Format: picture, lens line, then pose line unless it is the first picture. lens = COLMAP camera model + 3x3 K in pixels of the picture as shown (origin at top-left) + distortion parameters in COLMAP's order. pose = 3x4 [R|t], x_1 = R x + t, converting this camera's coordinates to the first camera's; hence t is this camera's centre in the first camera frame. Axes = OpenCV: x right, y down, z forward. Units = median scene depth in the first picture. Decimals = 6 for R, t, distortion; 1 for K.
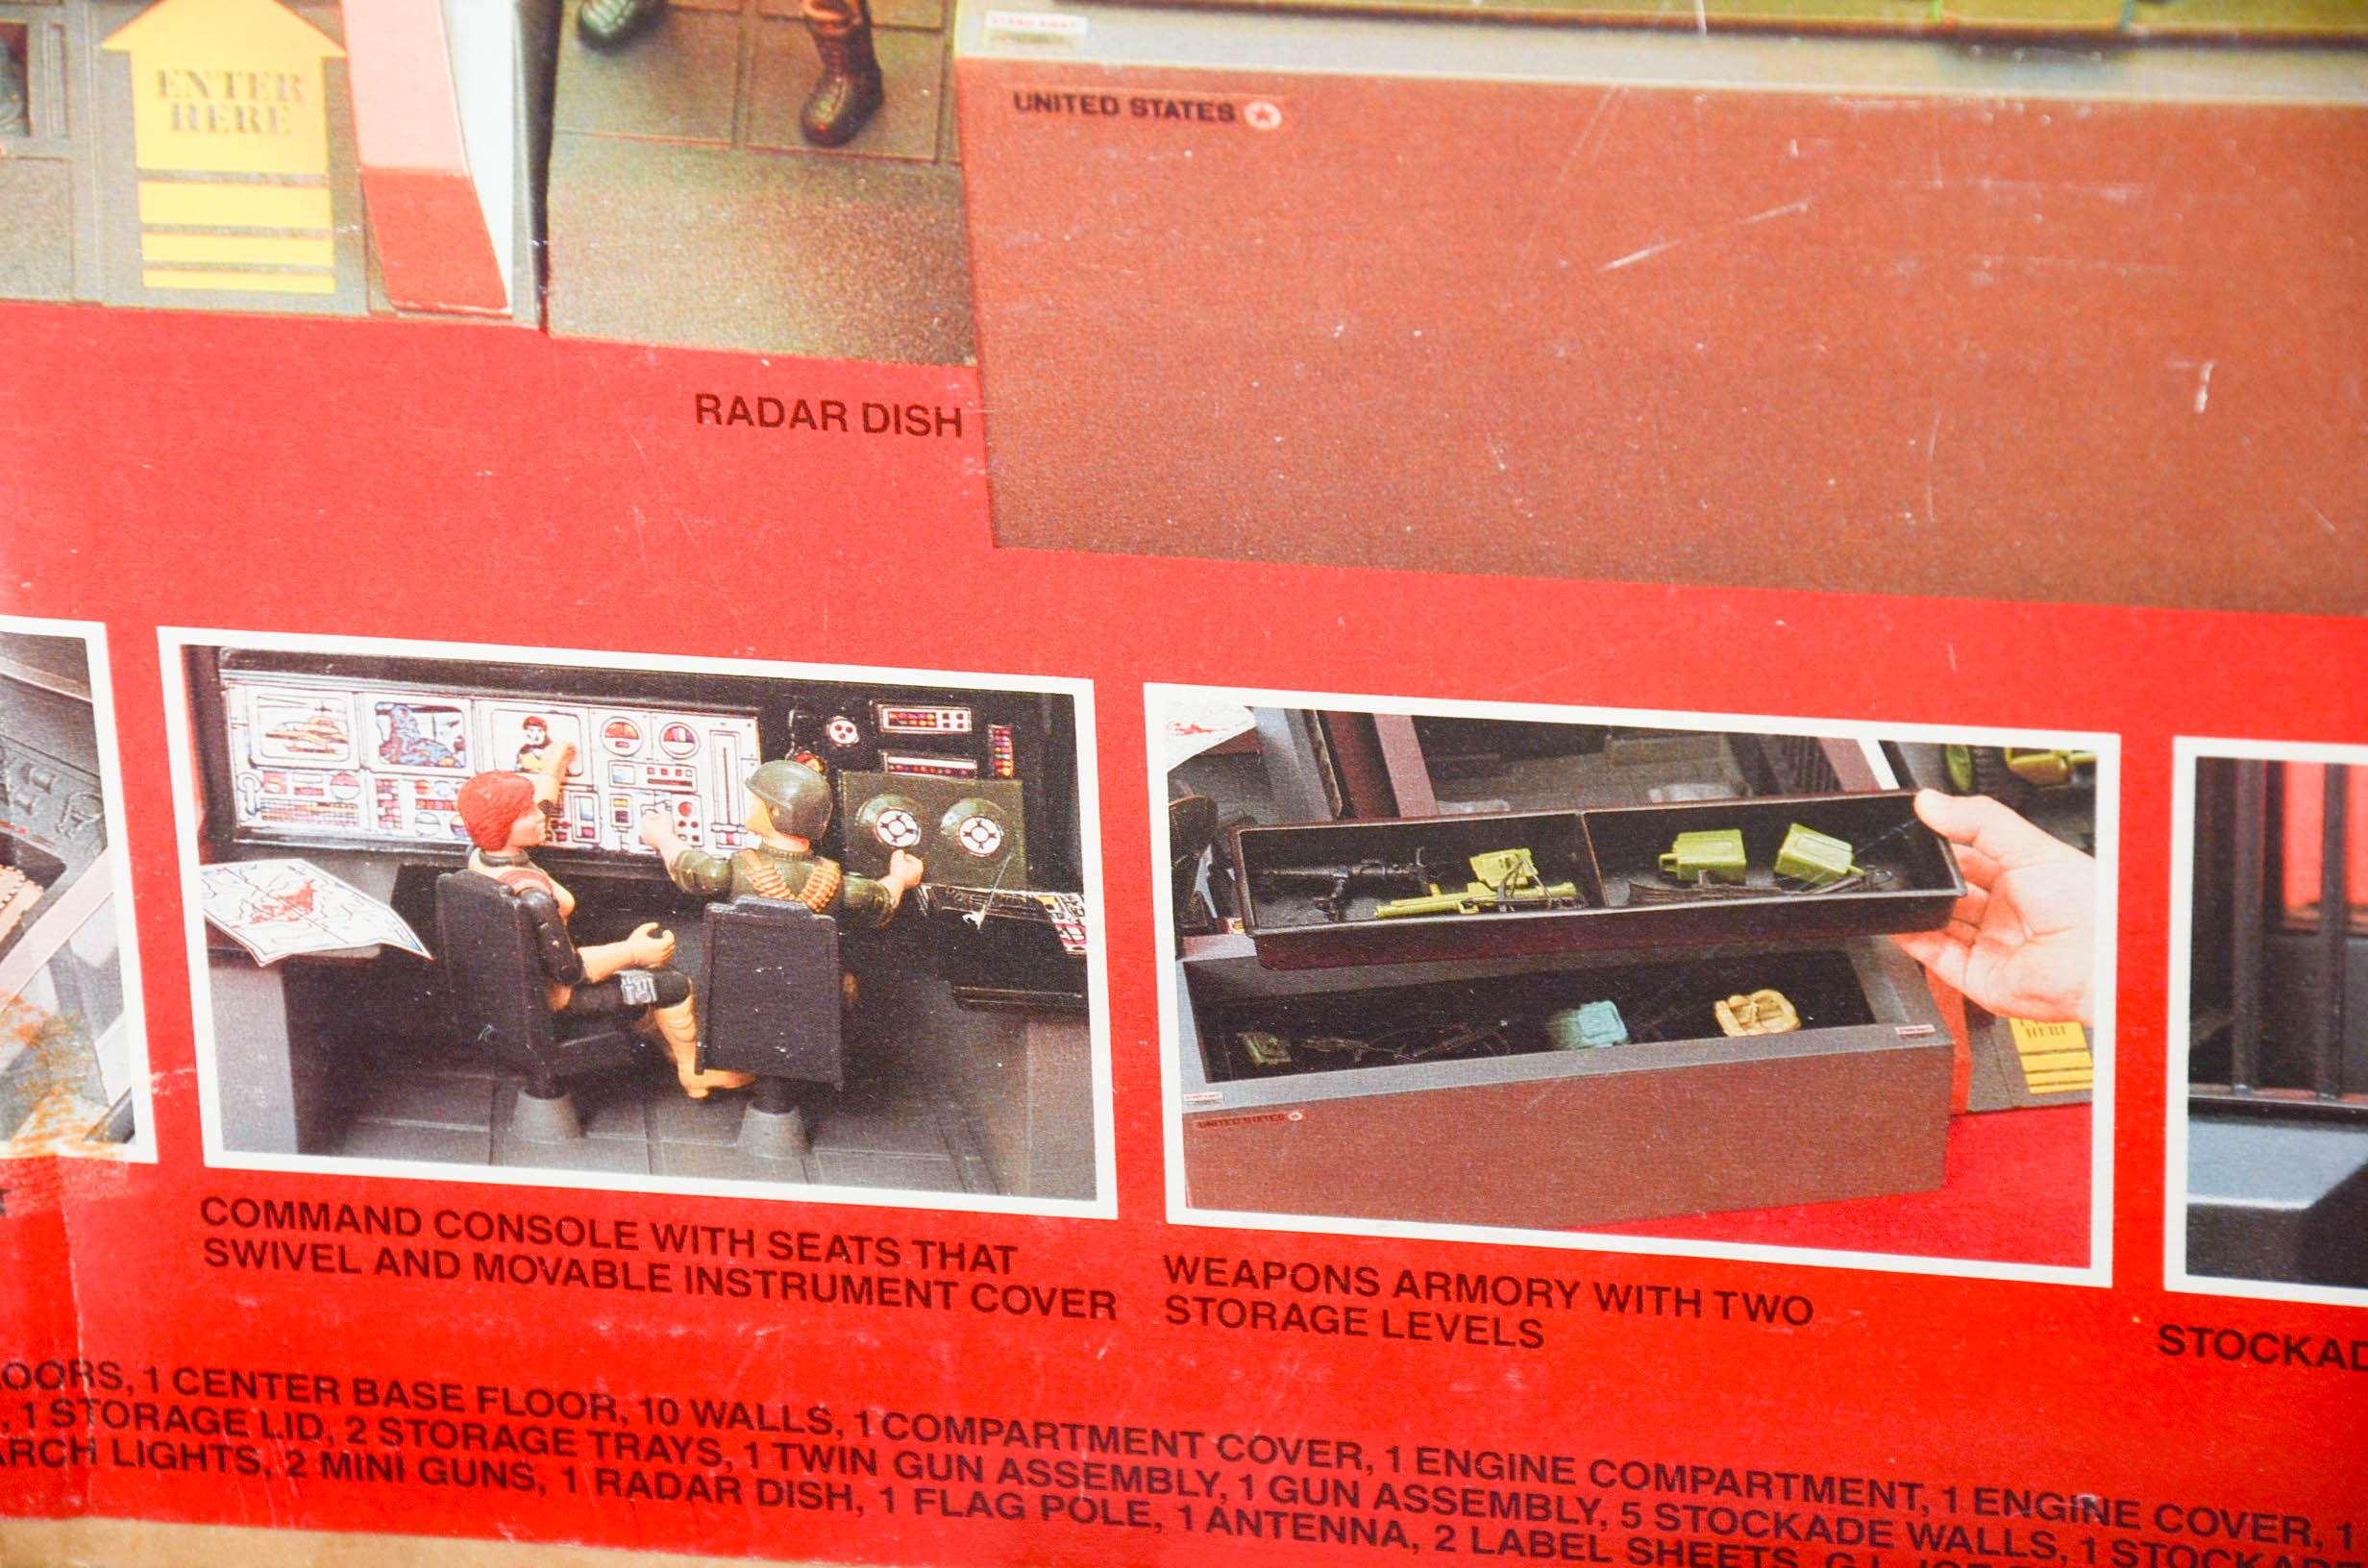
lens RADIAL K [[8406.4, 0, 1184.0], [0, 8406.4, 784.0], [0, 0, 1]] dist [0.743009, 3.276018]
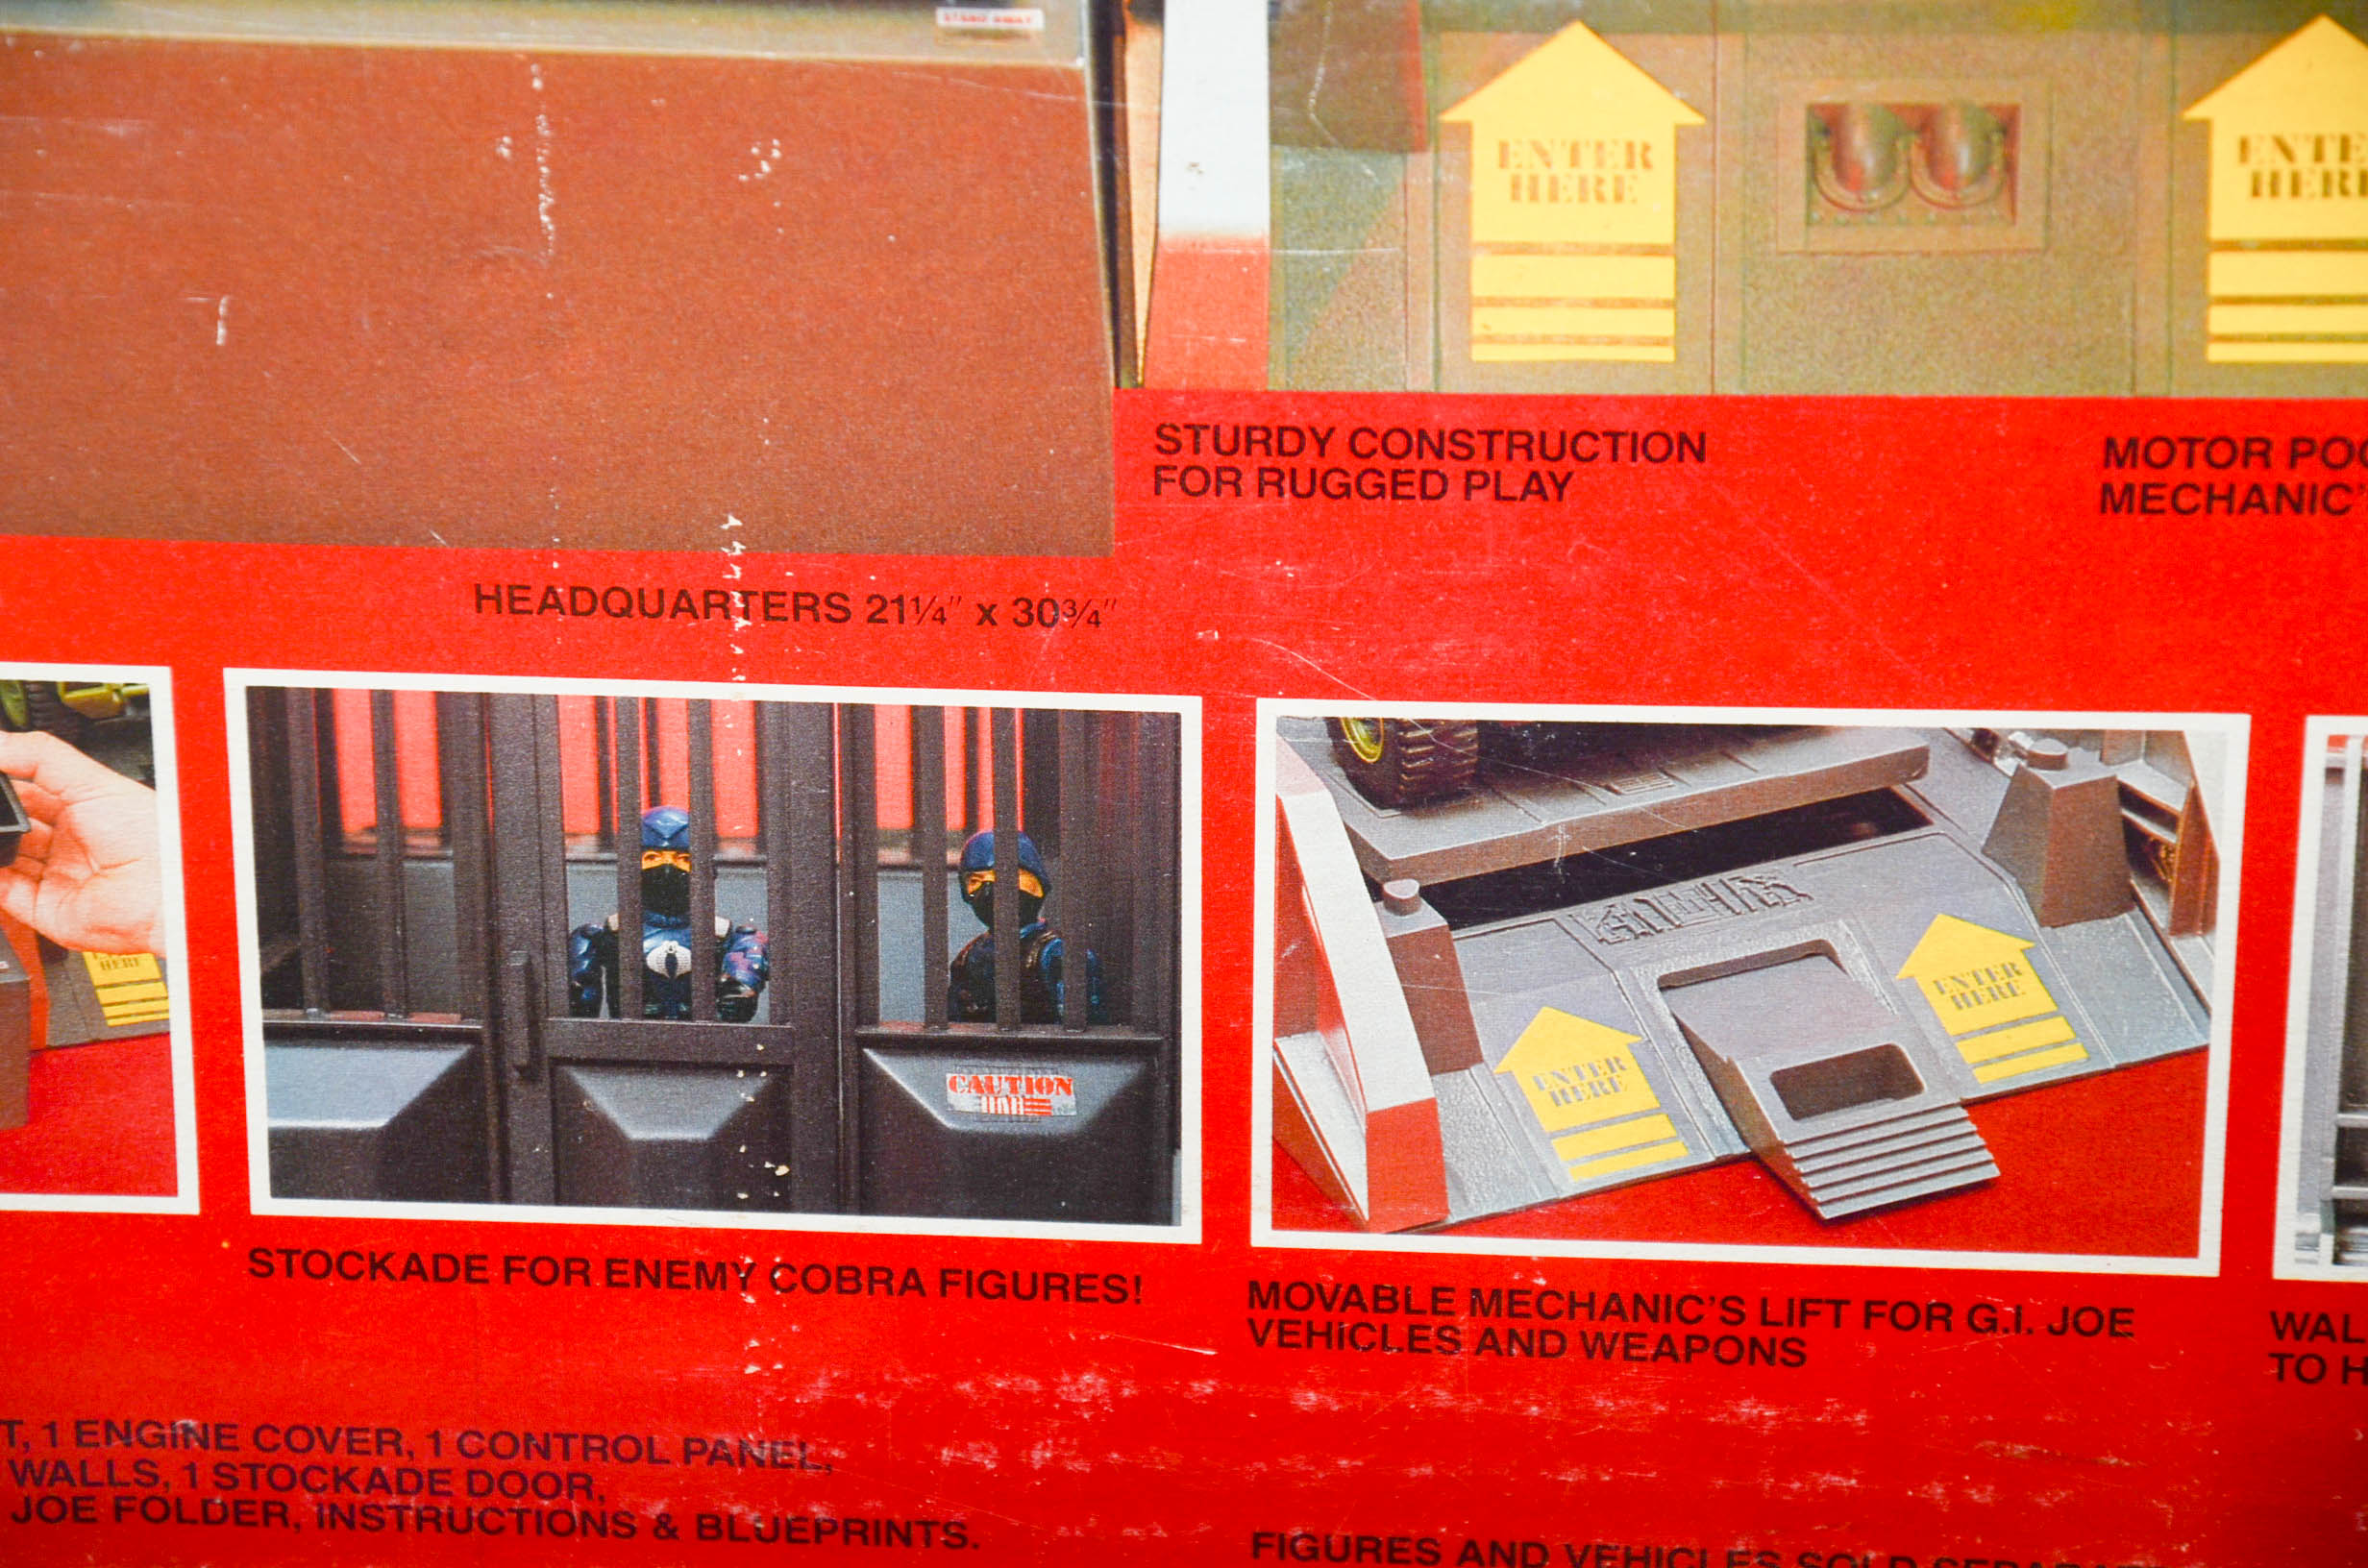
lens RADIAL K [[8406.4, 0, 1184.0], [0, 8406.4, 784.0], [0, 0, 1]] dist [0.743009, 3.276018]
pose [[0.993001, -0.027941, 0.114756, 0.111509], [0.027527, 0.999608, 0.005193, 0.006076], [-0.114856, -0.001998, 0.993380, -0.018657]]
